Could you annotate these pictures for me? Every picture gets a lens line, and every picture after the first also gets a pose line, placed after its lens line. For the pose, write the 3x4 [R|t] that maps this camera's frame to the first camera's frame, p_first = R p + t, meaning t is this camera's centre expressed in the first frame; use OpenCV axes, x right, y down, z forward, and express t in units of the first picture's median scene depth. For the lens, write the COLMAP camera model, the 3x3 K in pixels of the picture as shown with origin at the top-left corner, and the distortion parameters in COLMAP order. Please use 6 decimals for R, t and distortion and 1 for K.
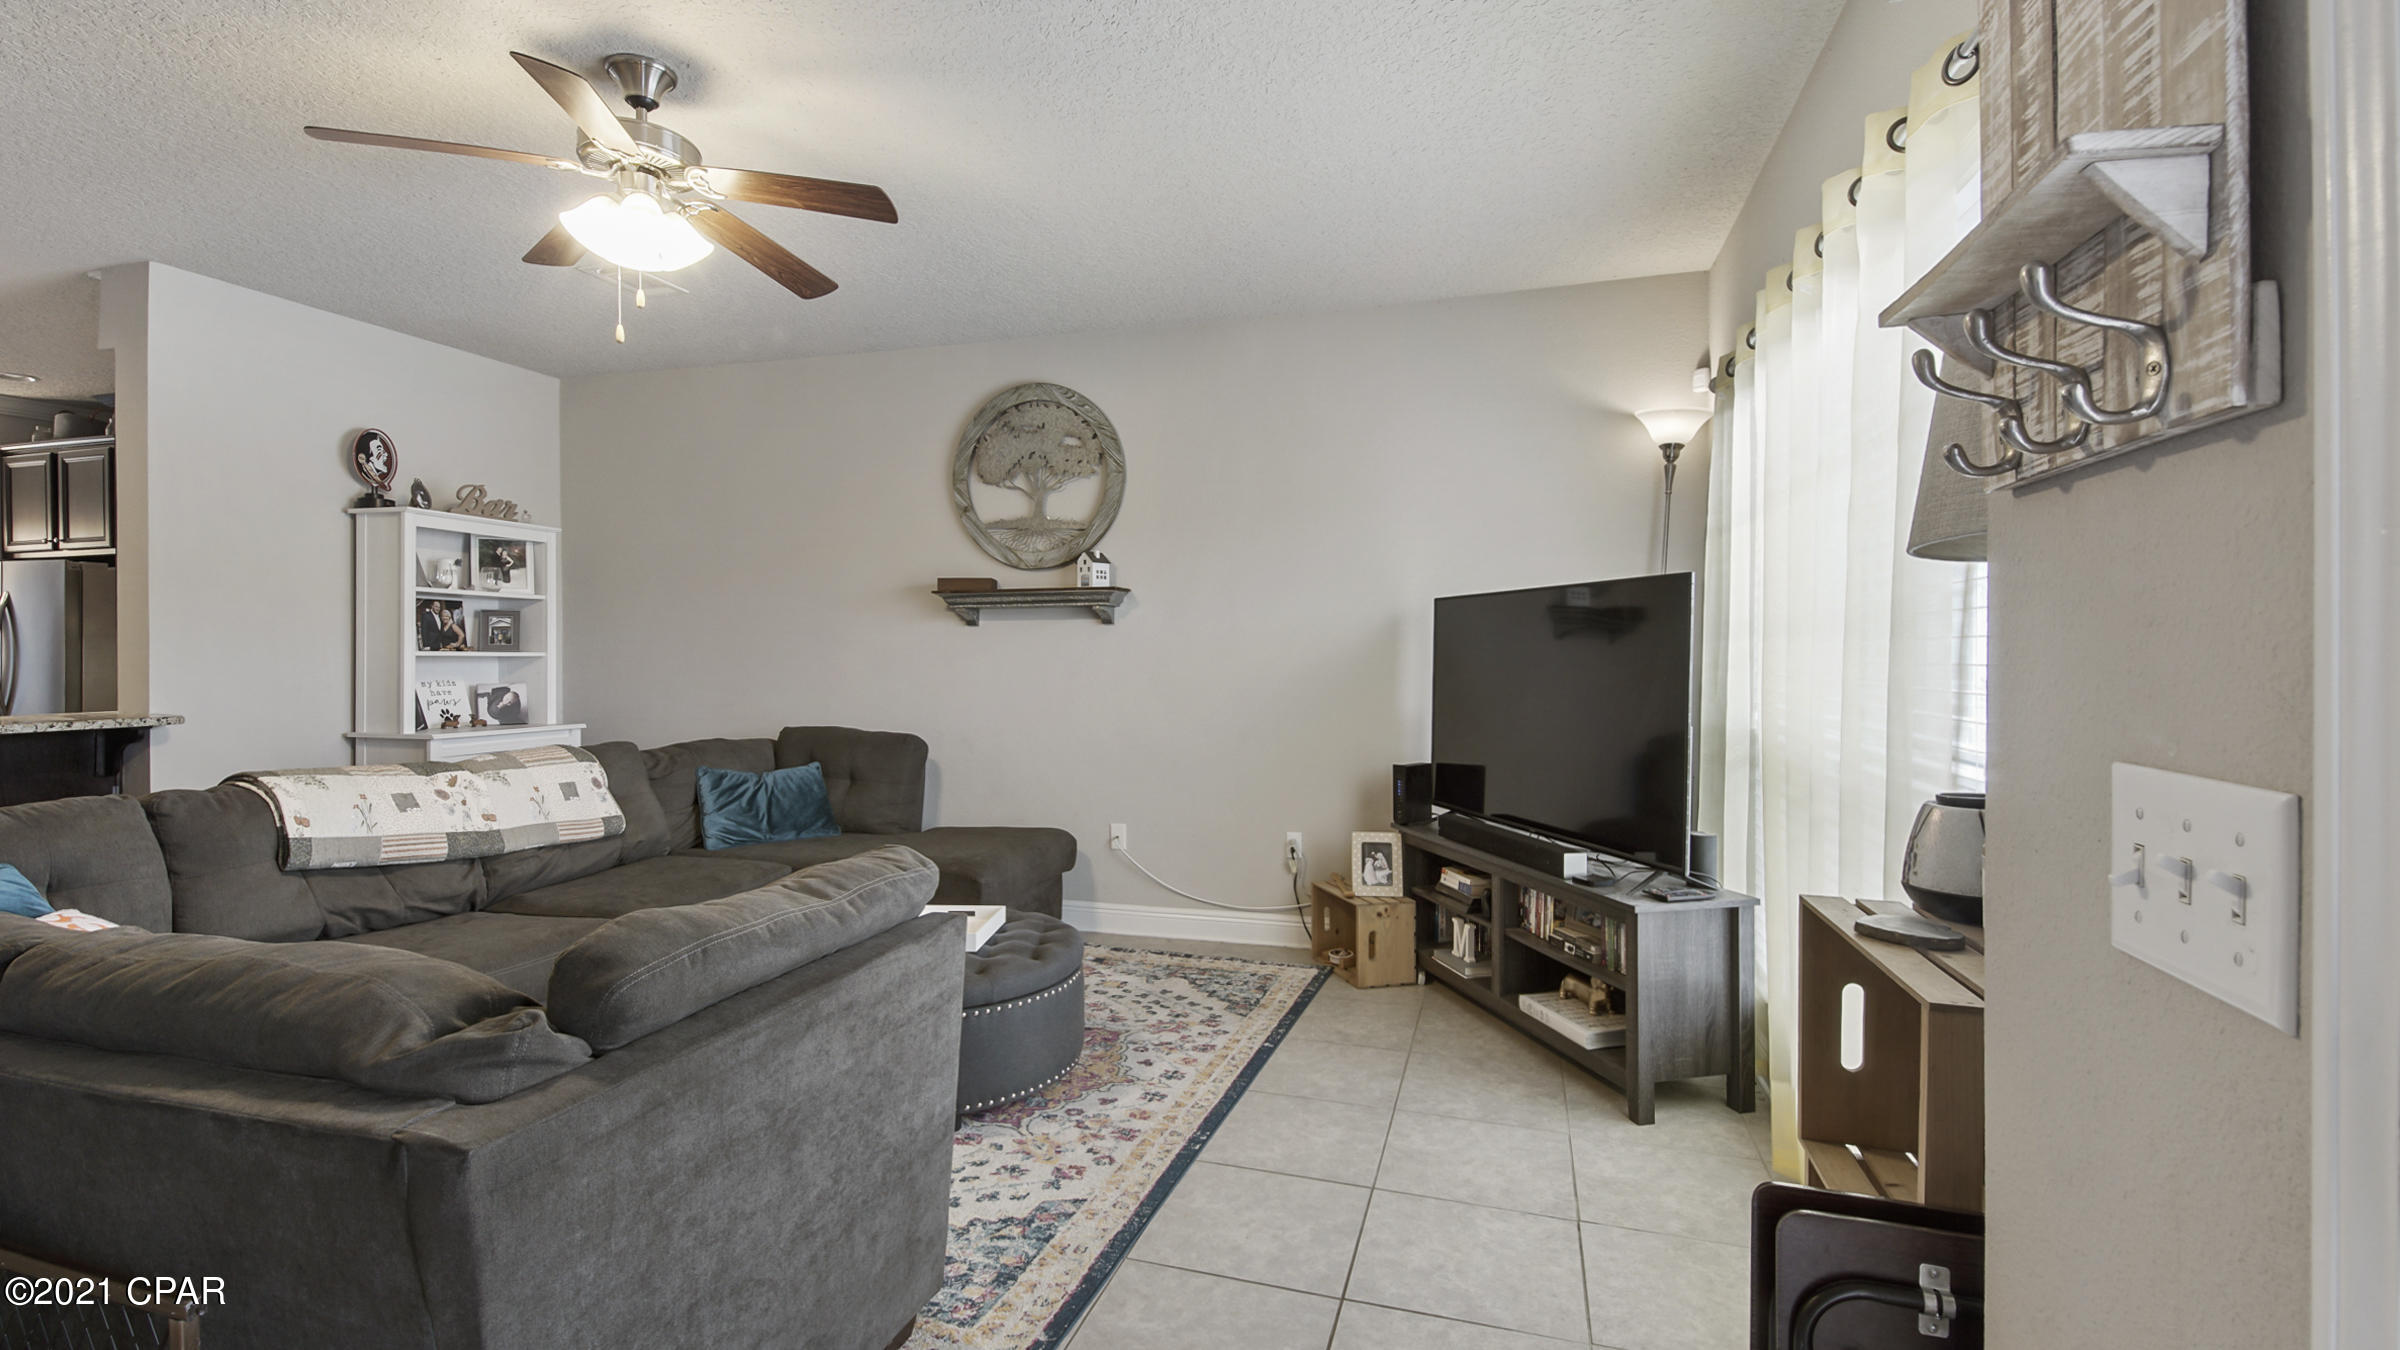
lens RADIAL K [[1064.1, 0, 1184.4], [0, 1064.1, 669.4], [0, 0, 1]] dist [0.011471, -0.008726]
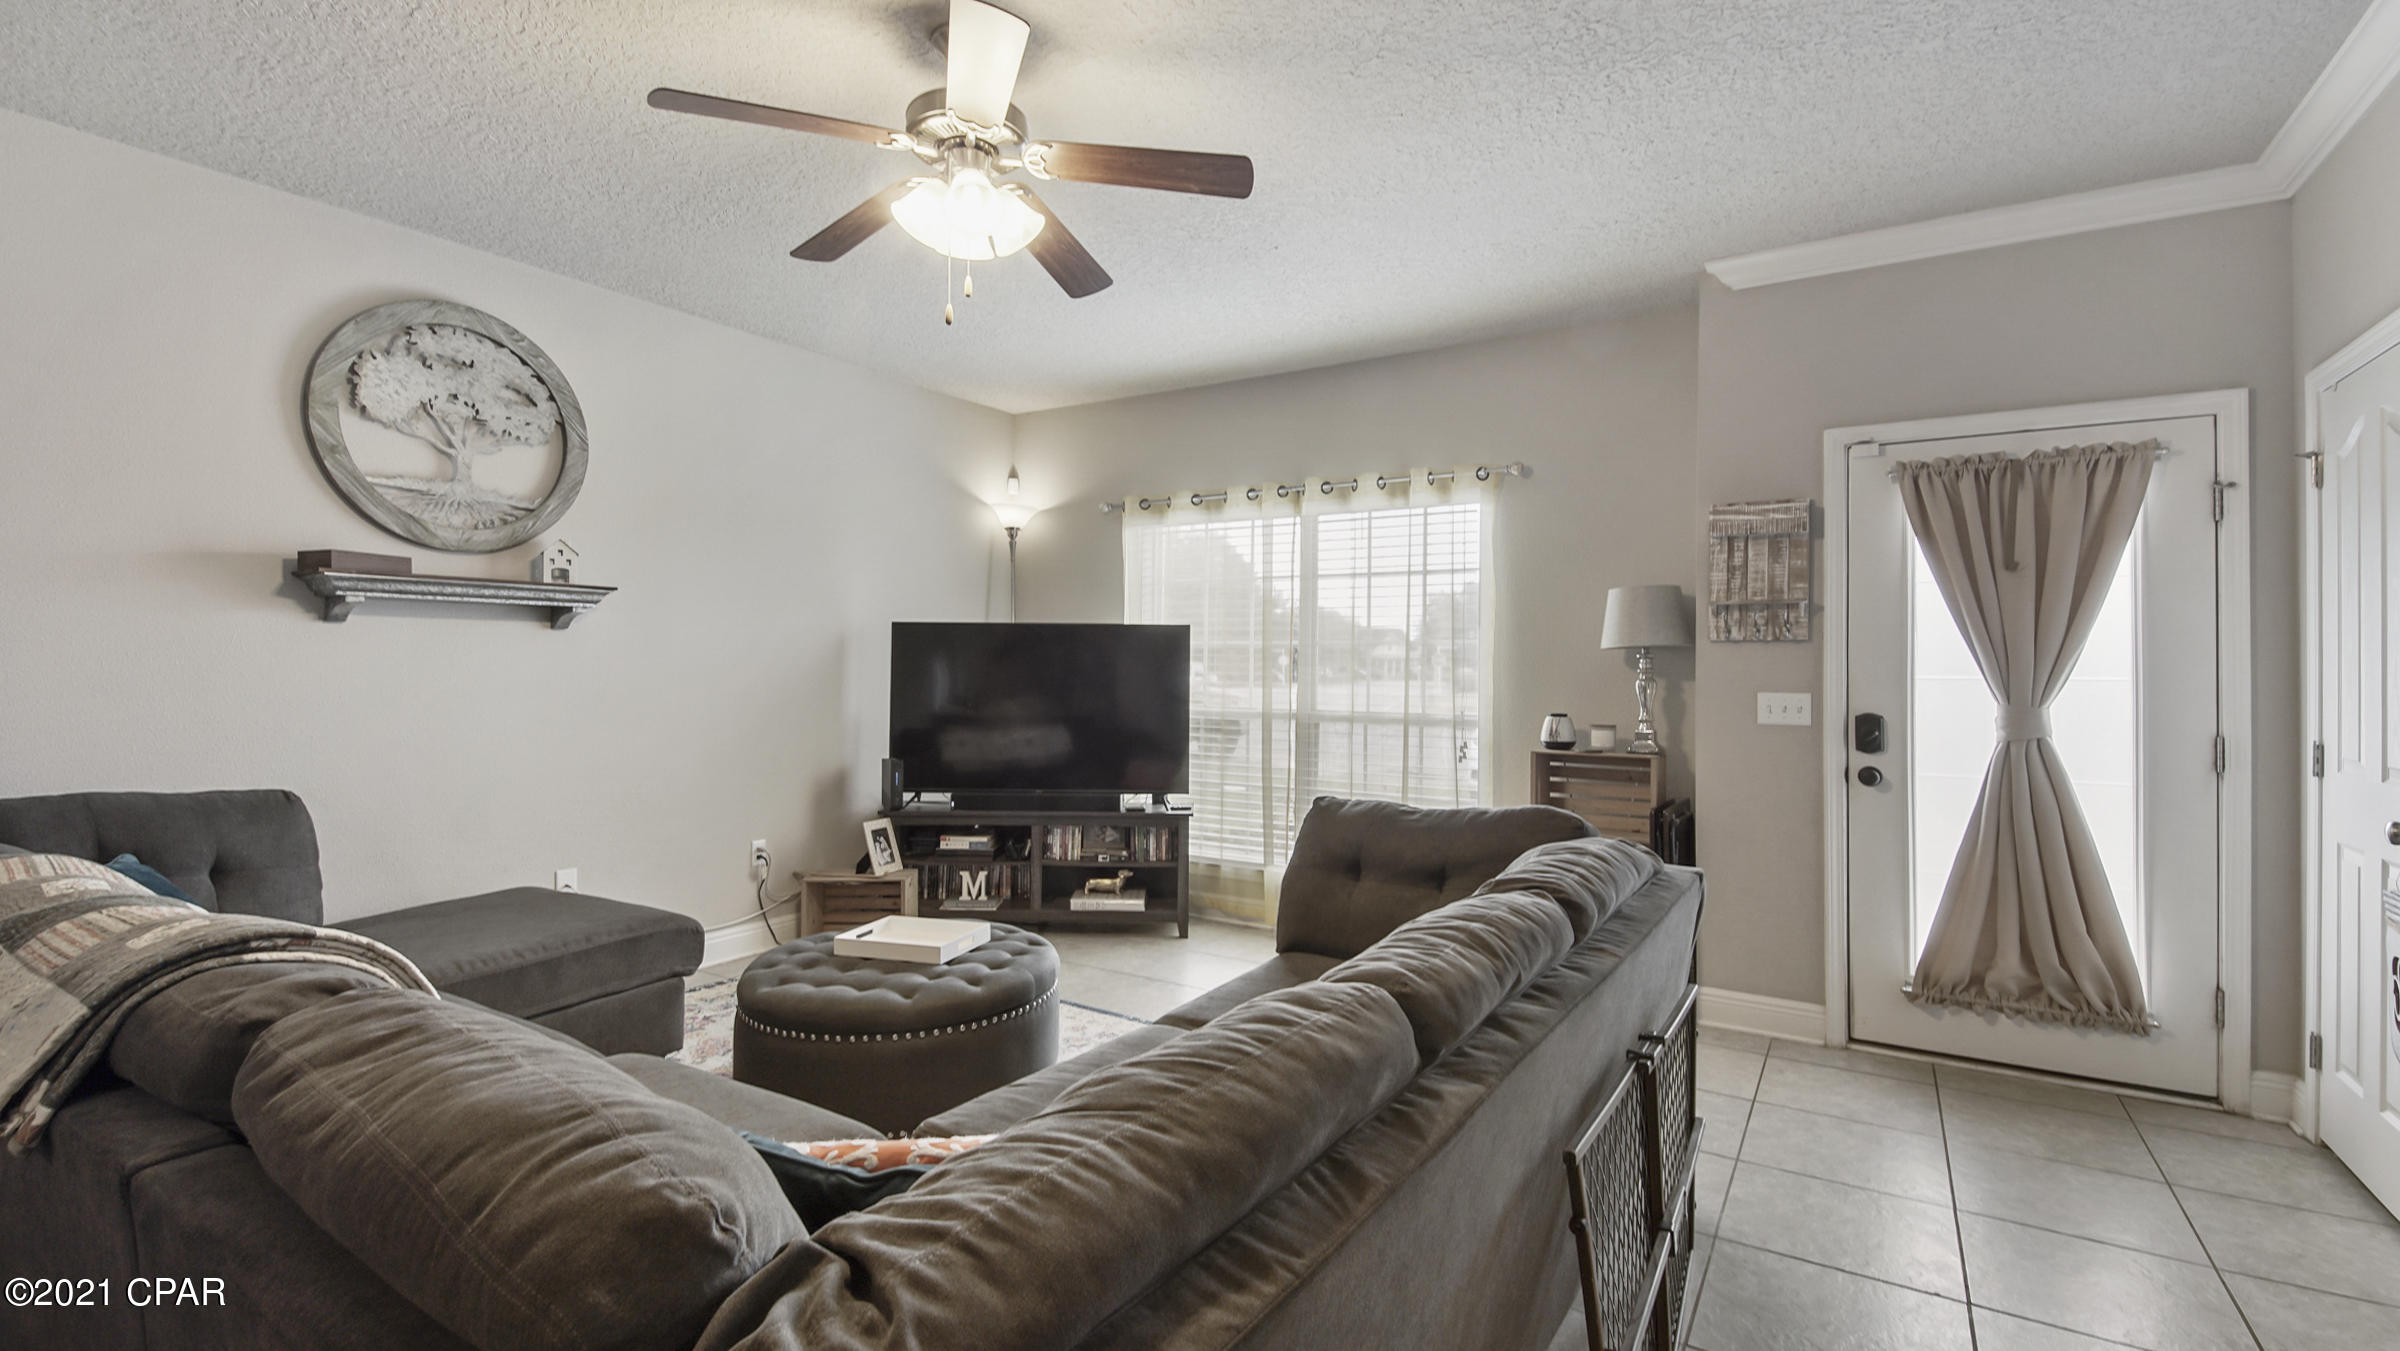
lens RADIAL K [[1064.1, 0, 1178.9], [0, 1064.1, 668.3], [0, 0, 1]] dist [0.011471, -0.008726]
pose [[0.258115, 0.002252, 0.966112, -0.750261], [0.002642, 0.999992, -0.003037, -0.008812], [-0.966111, 0.003337, 0.258107, 0.324403]]
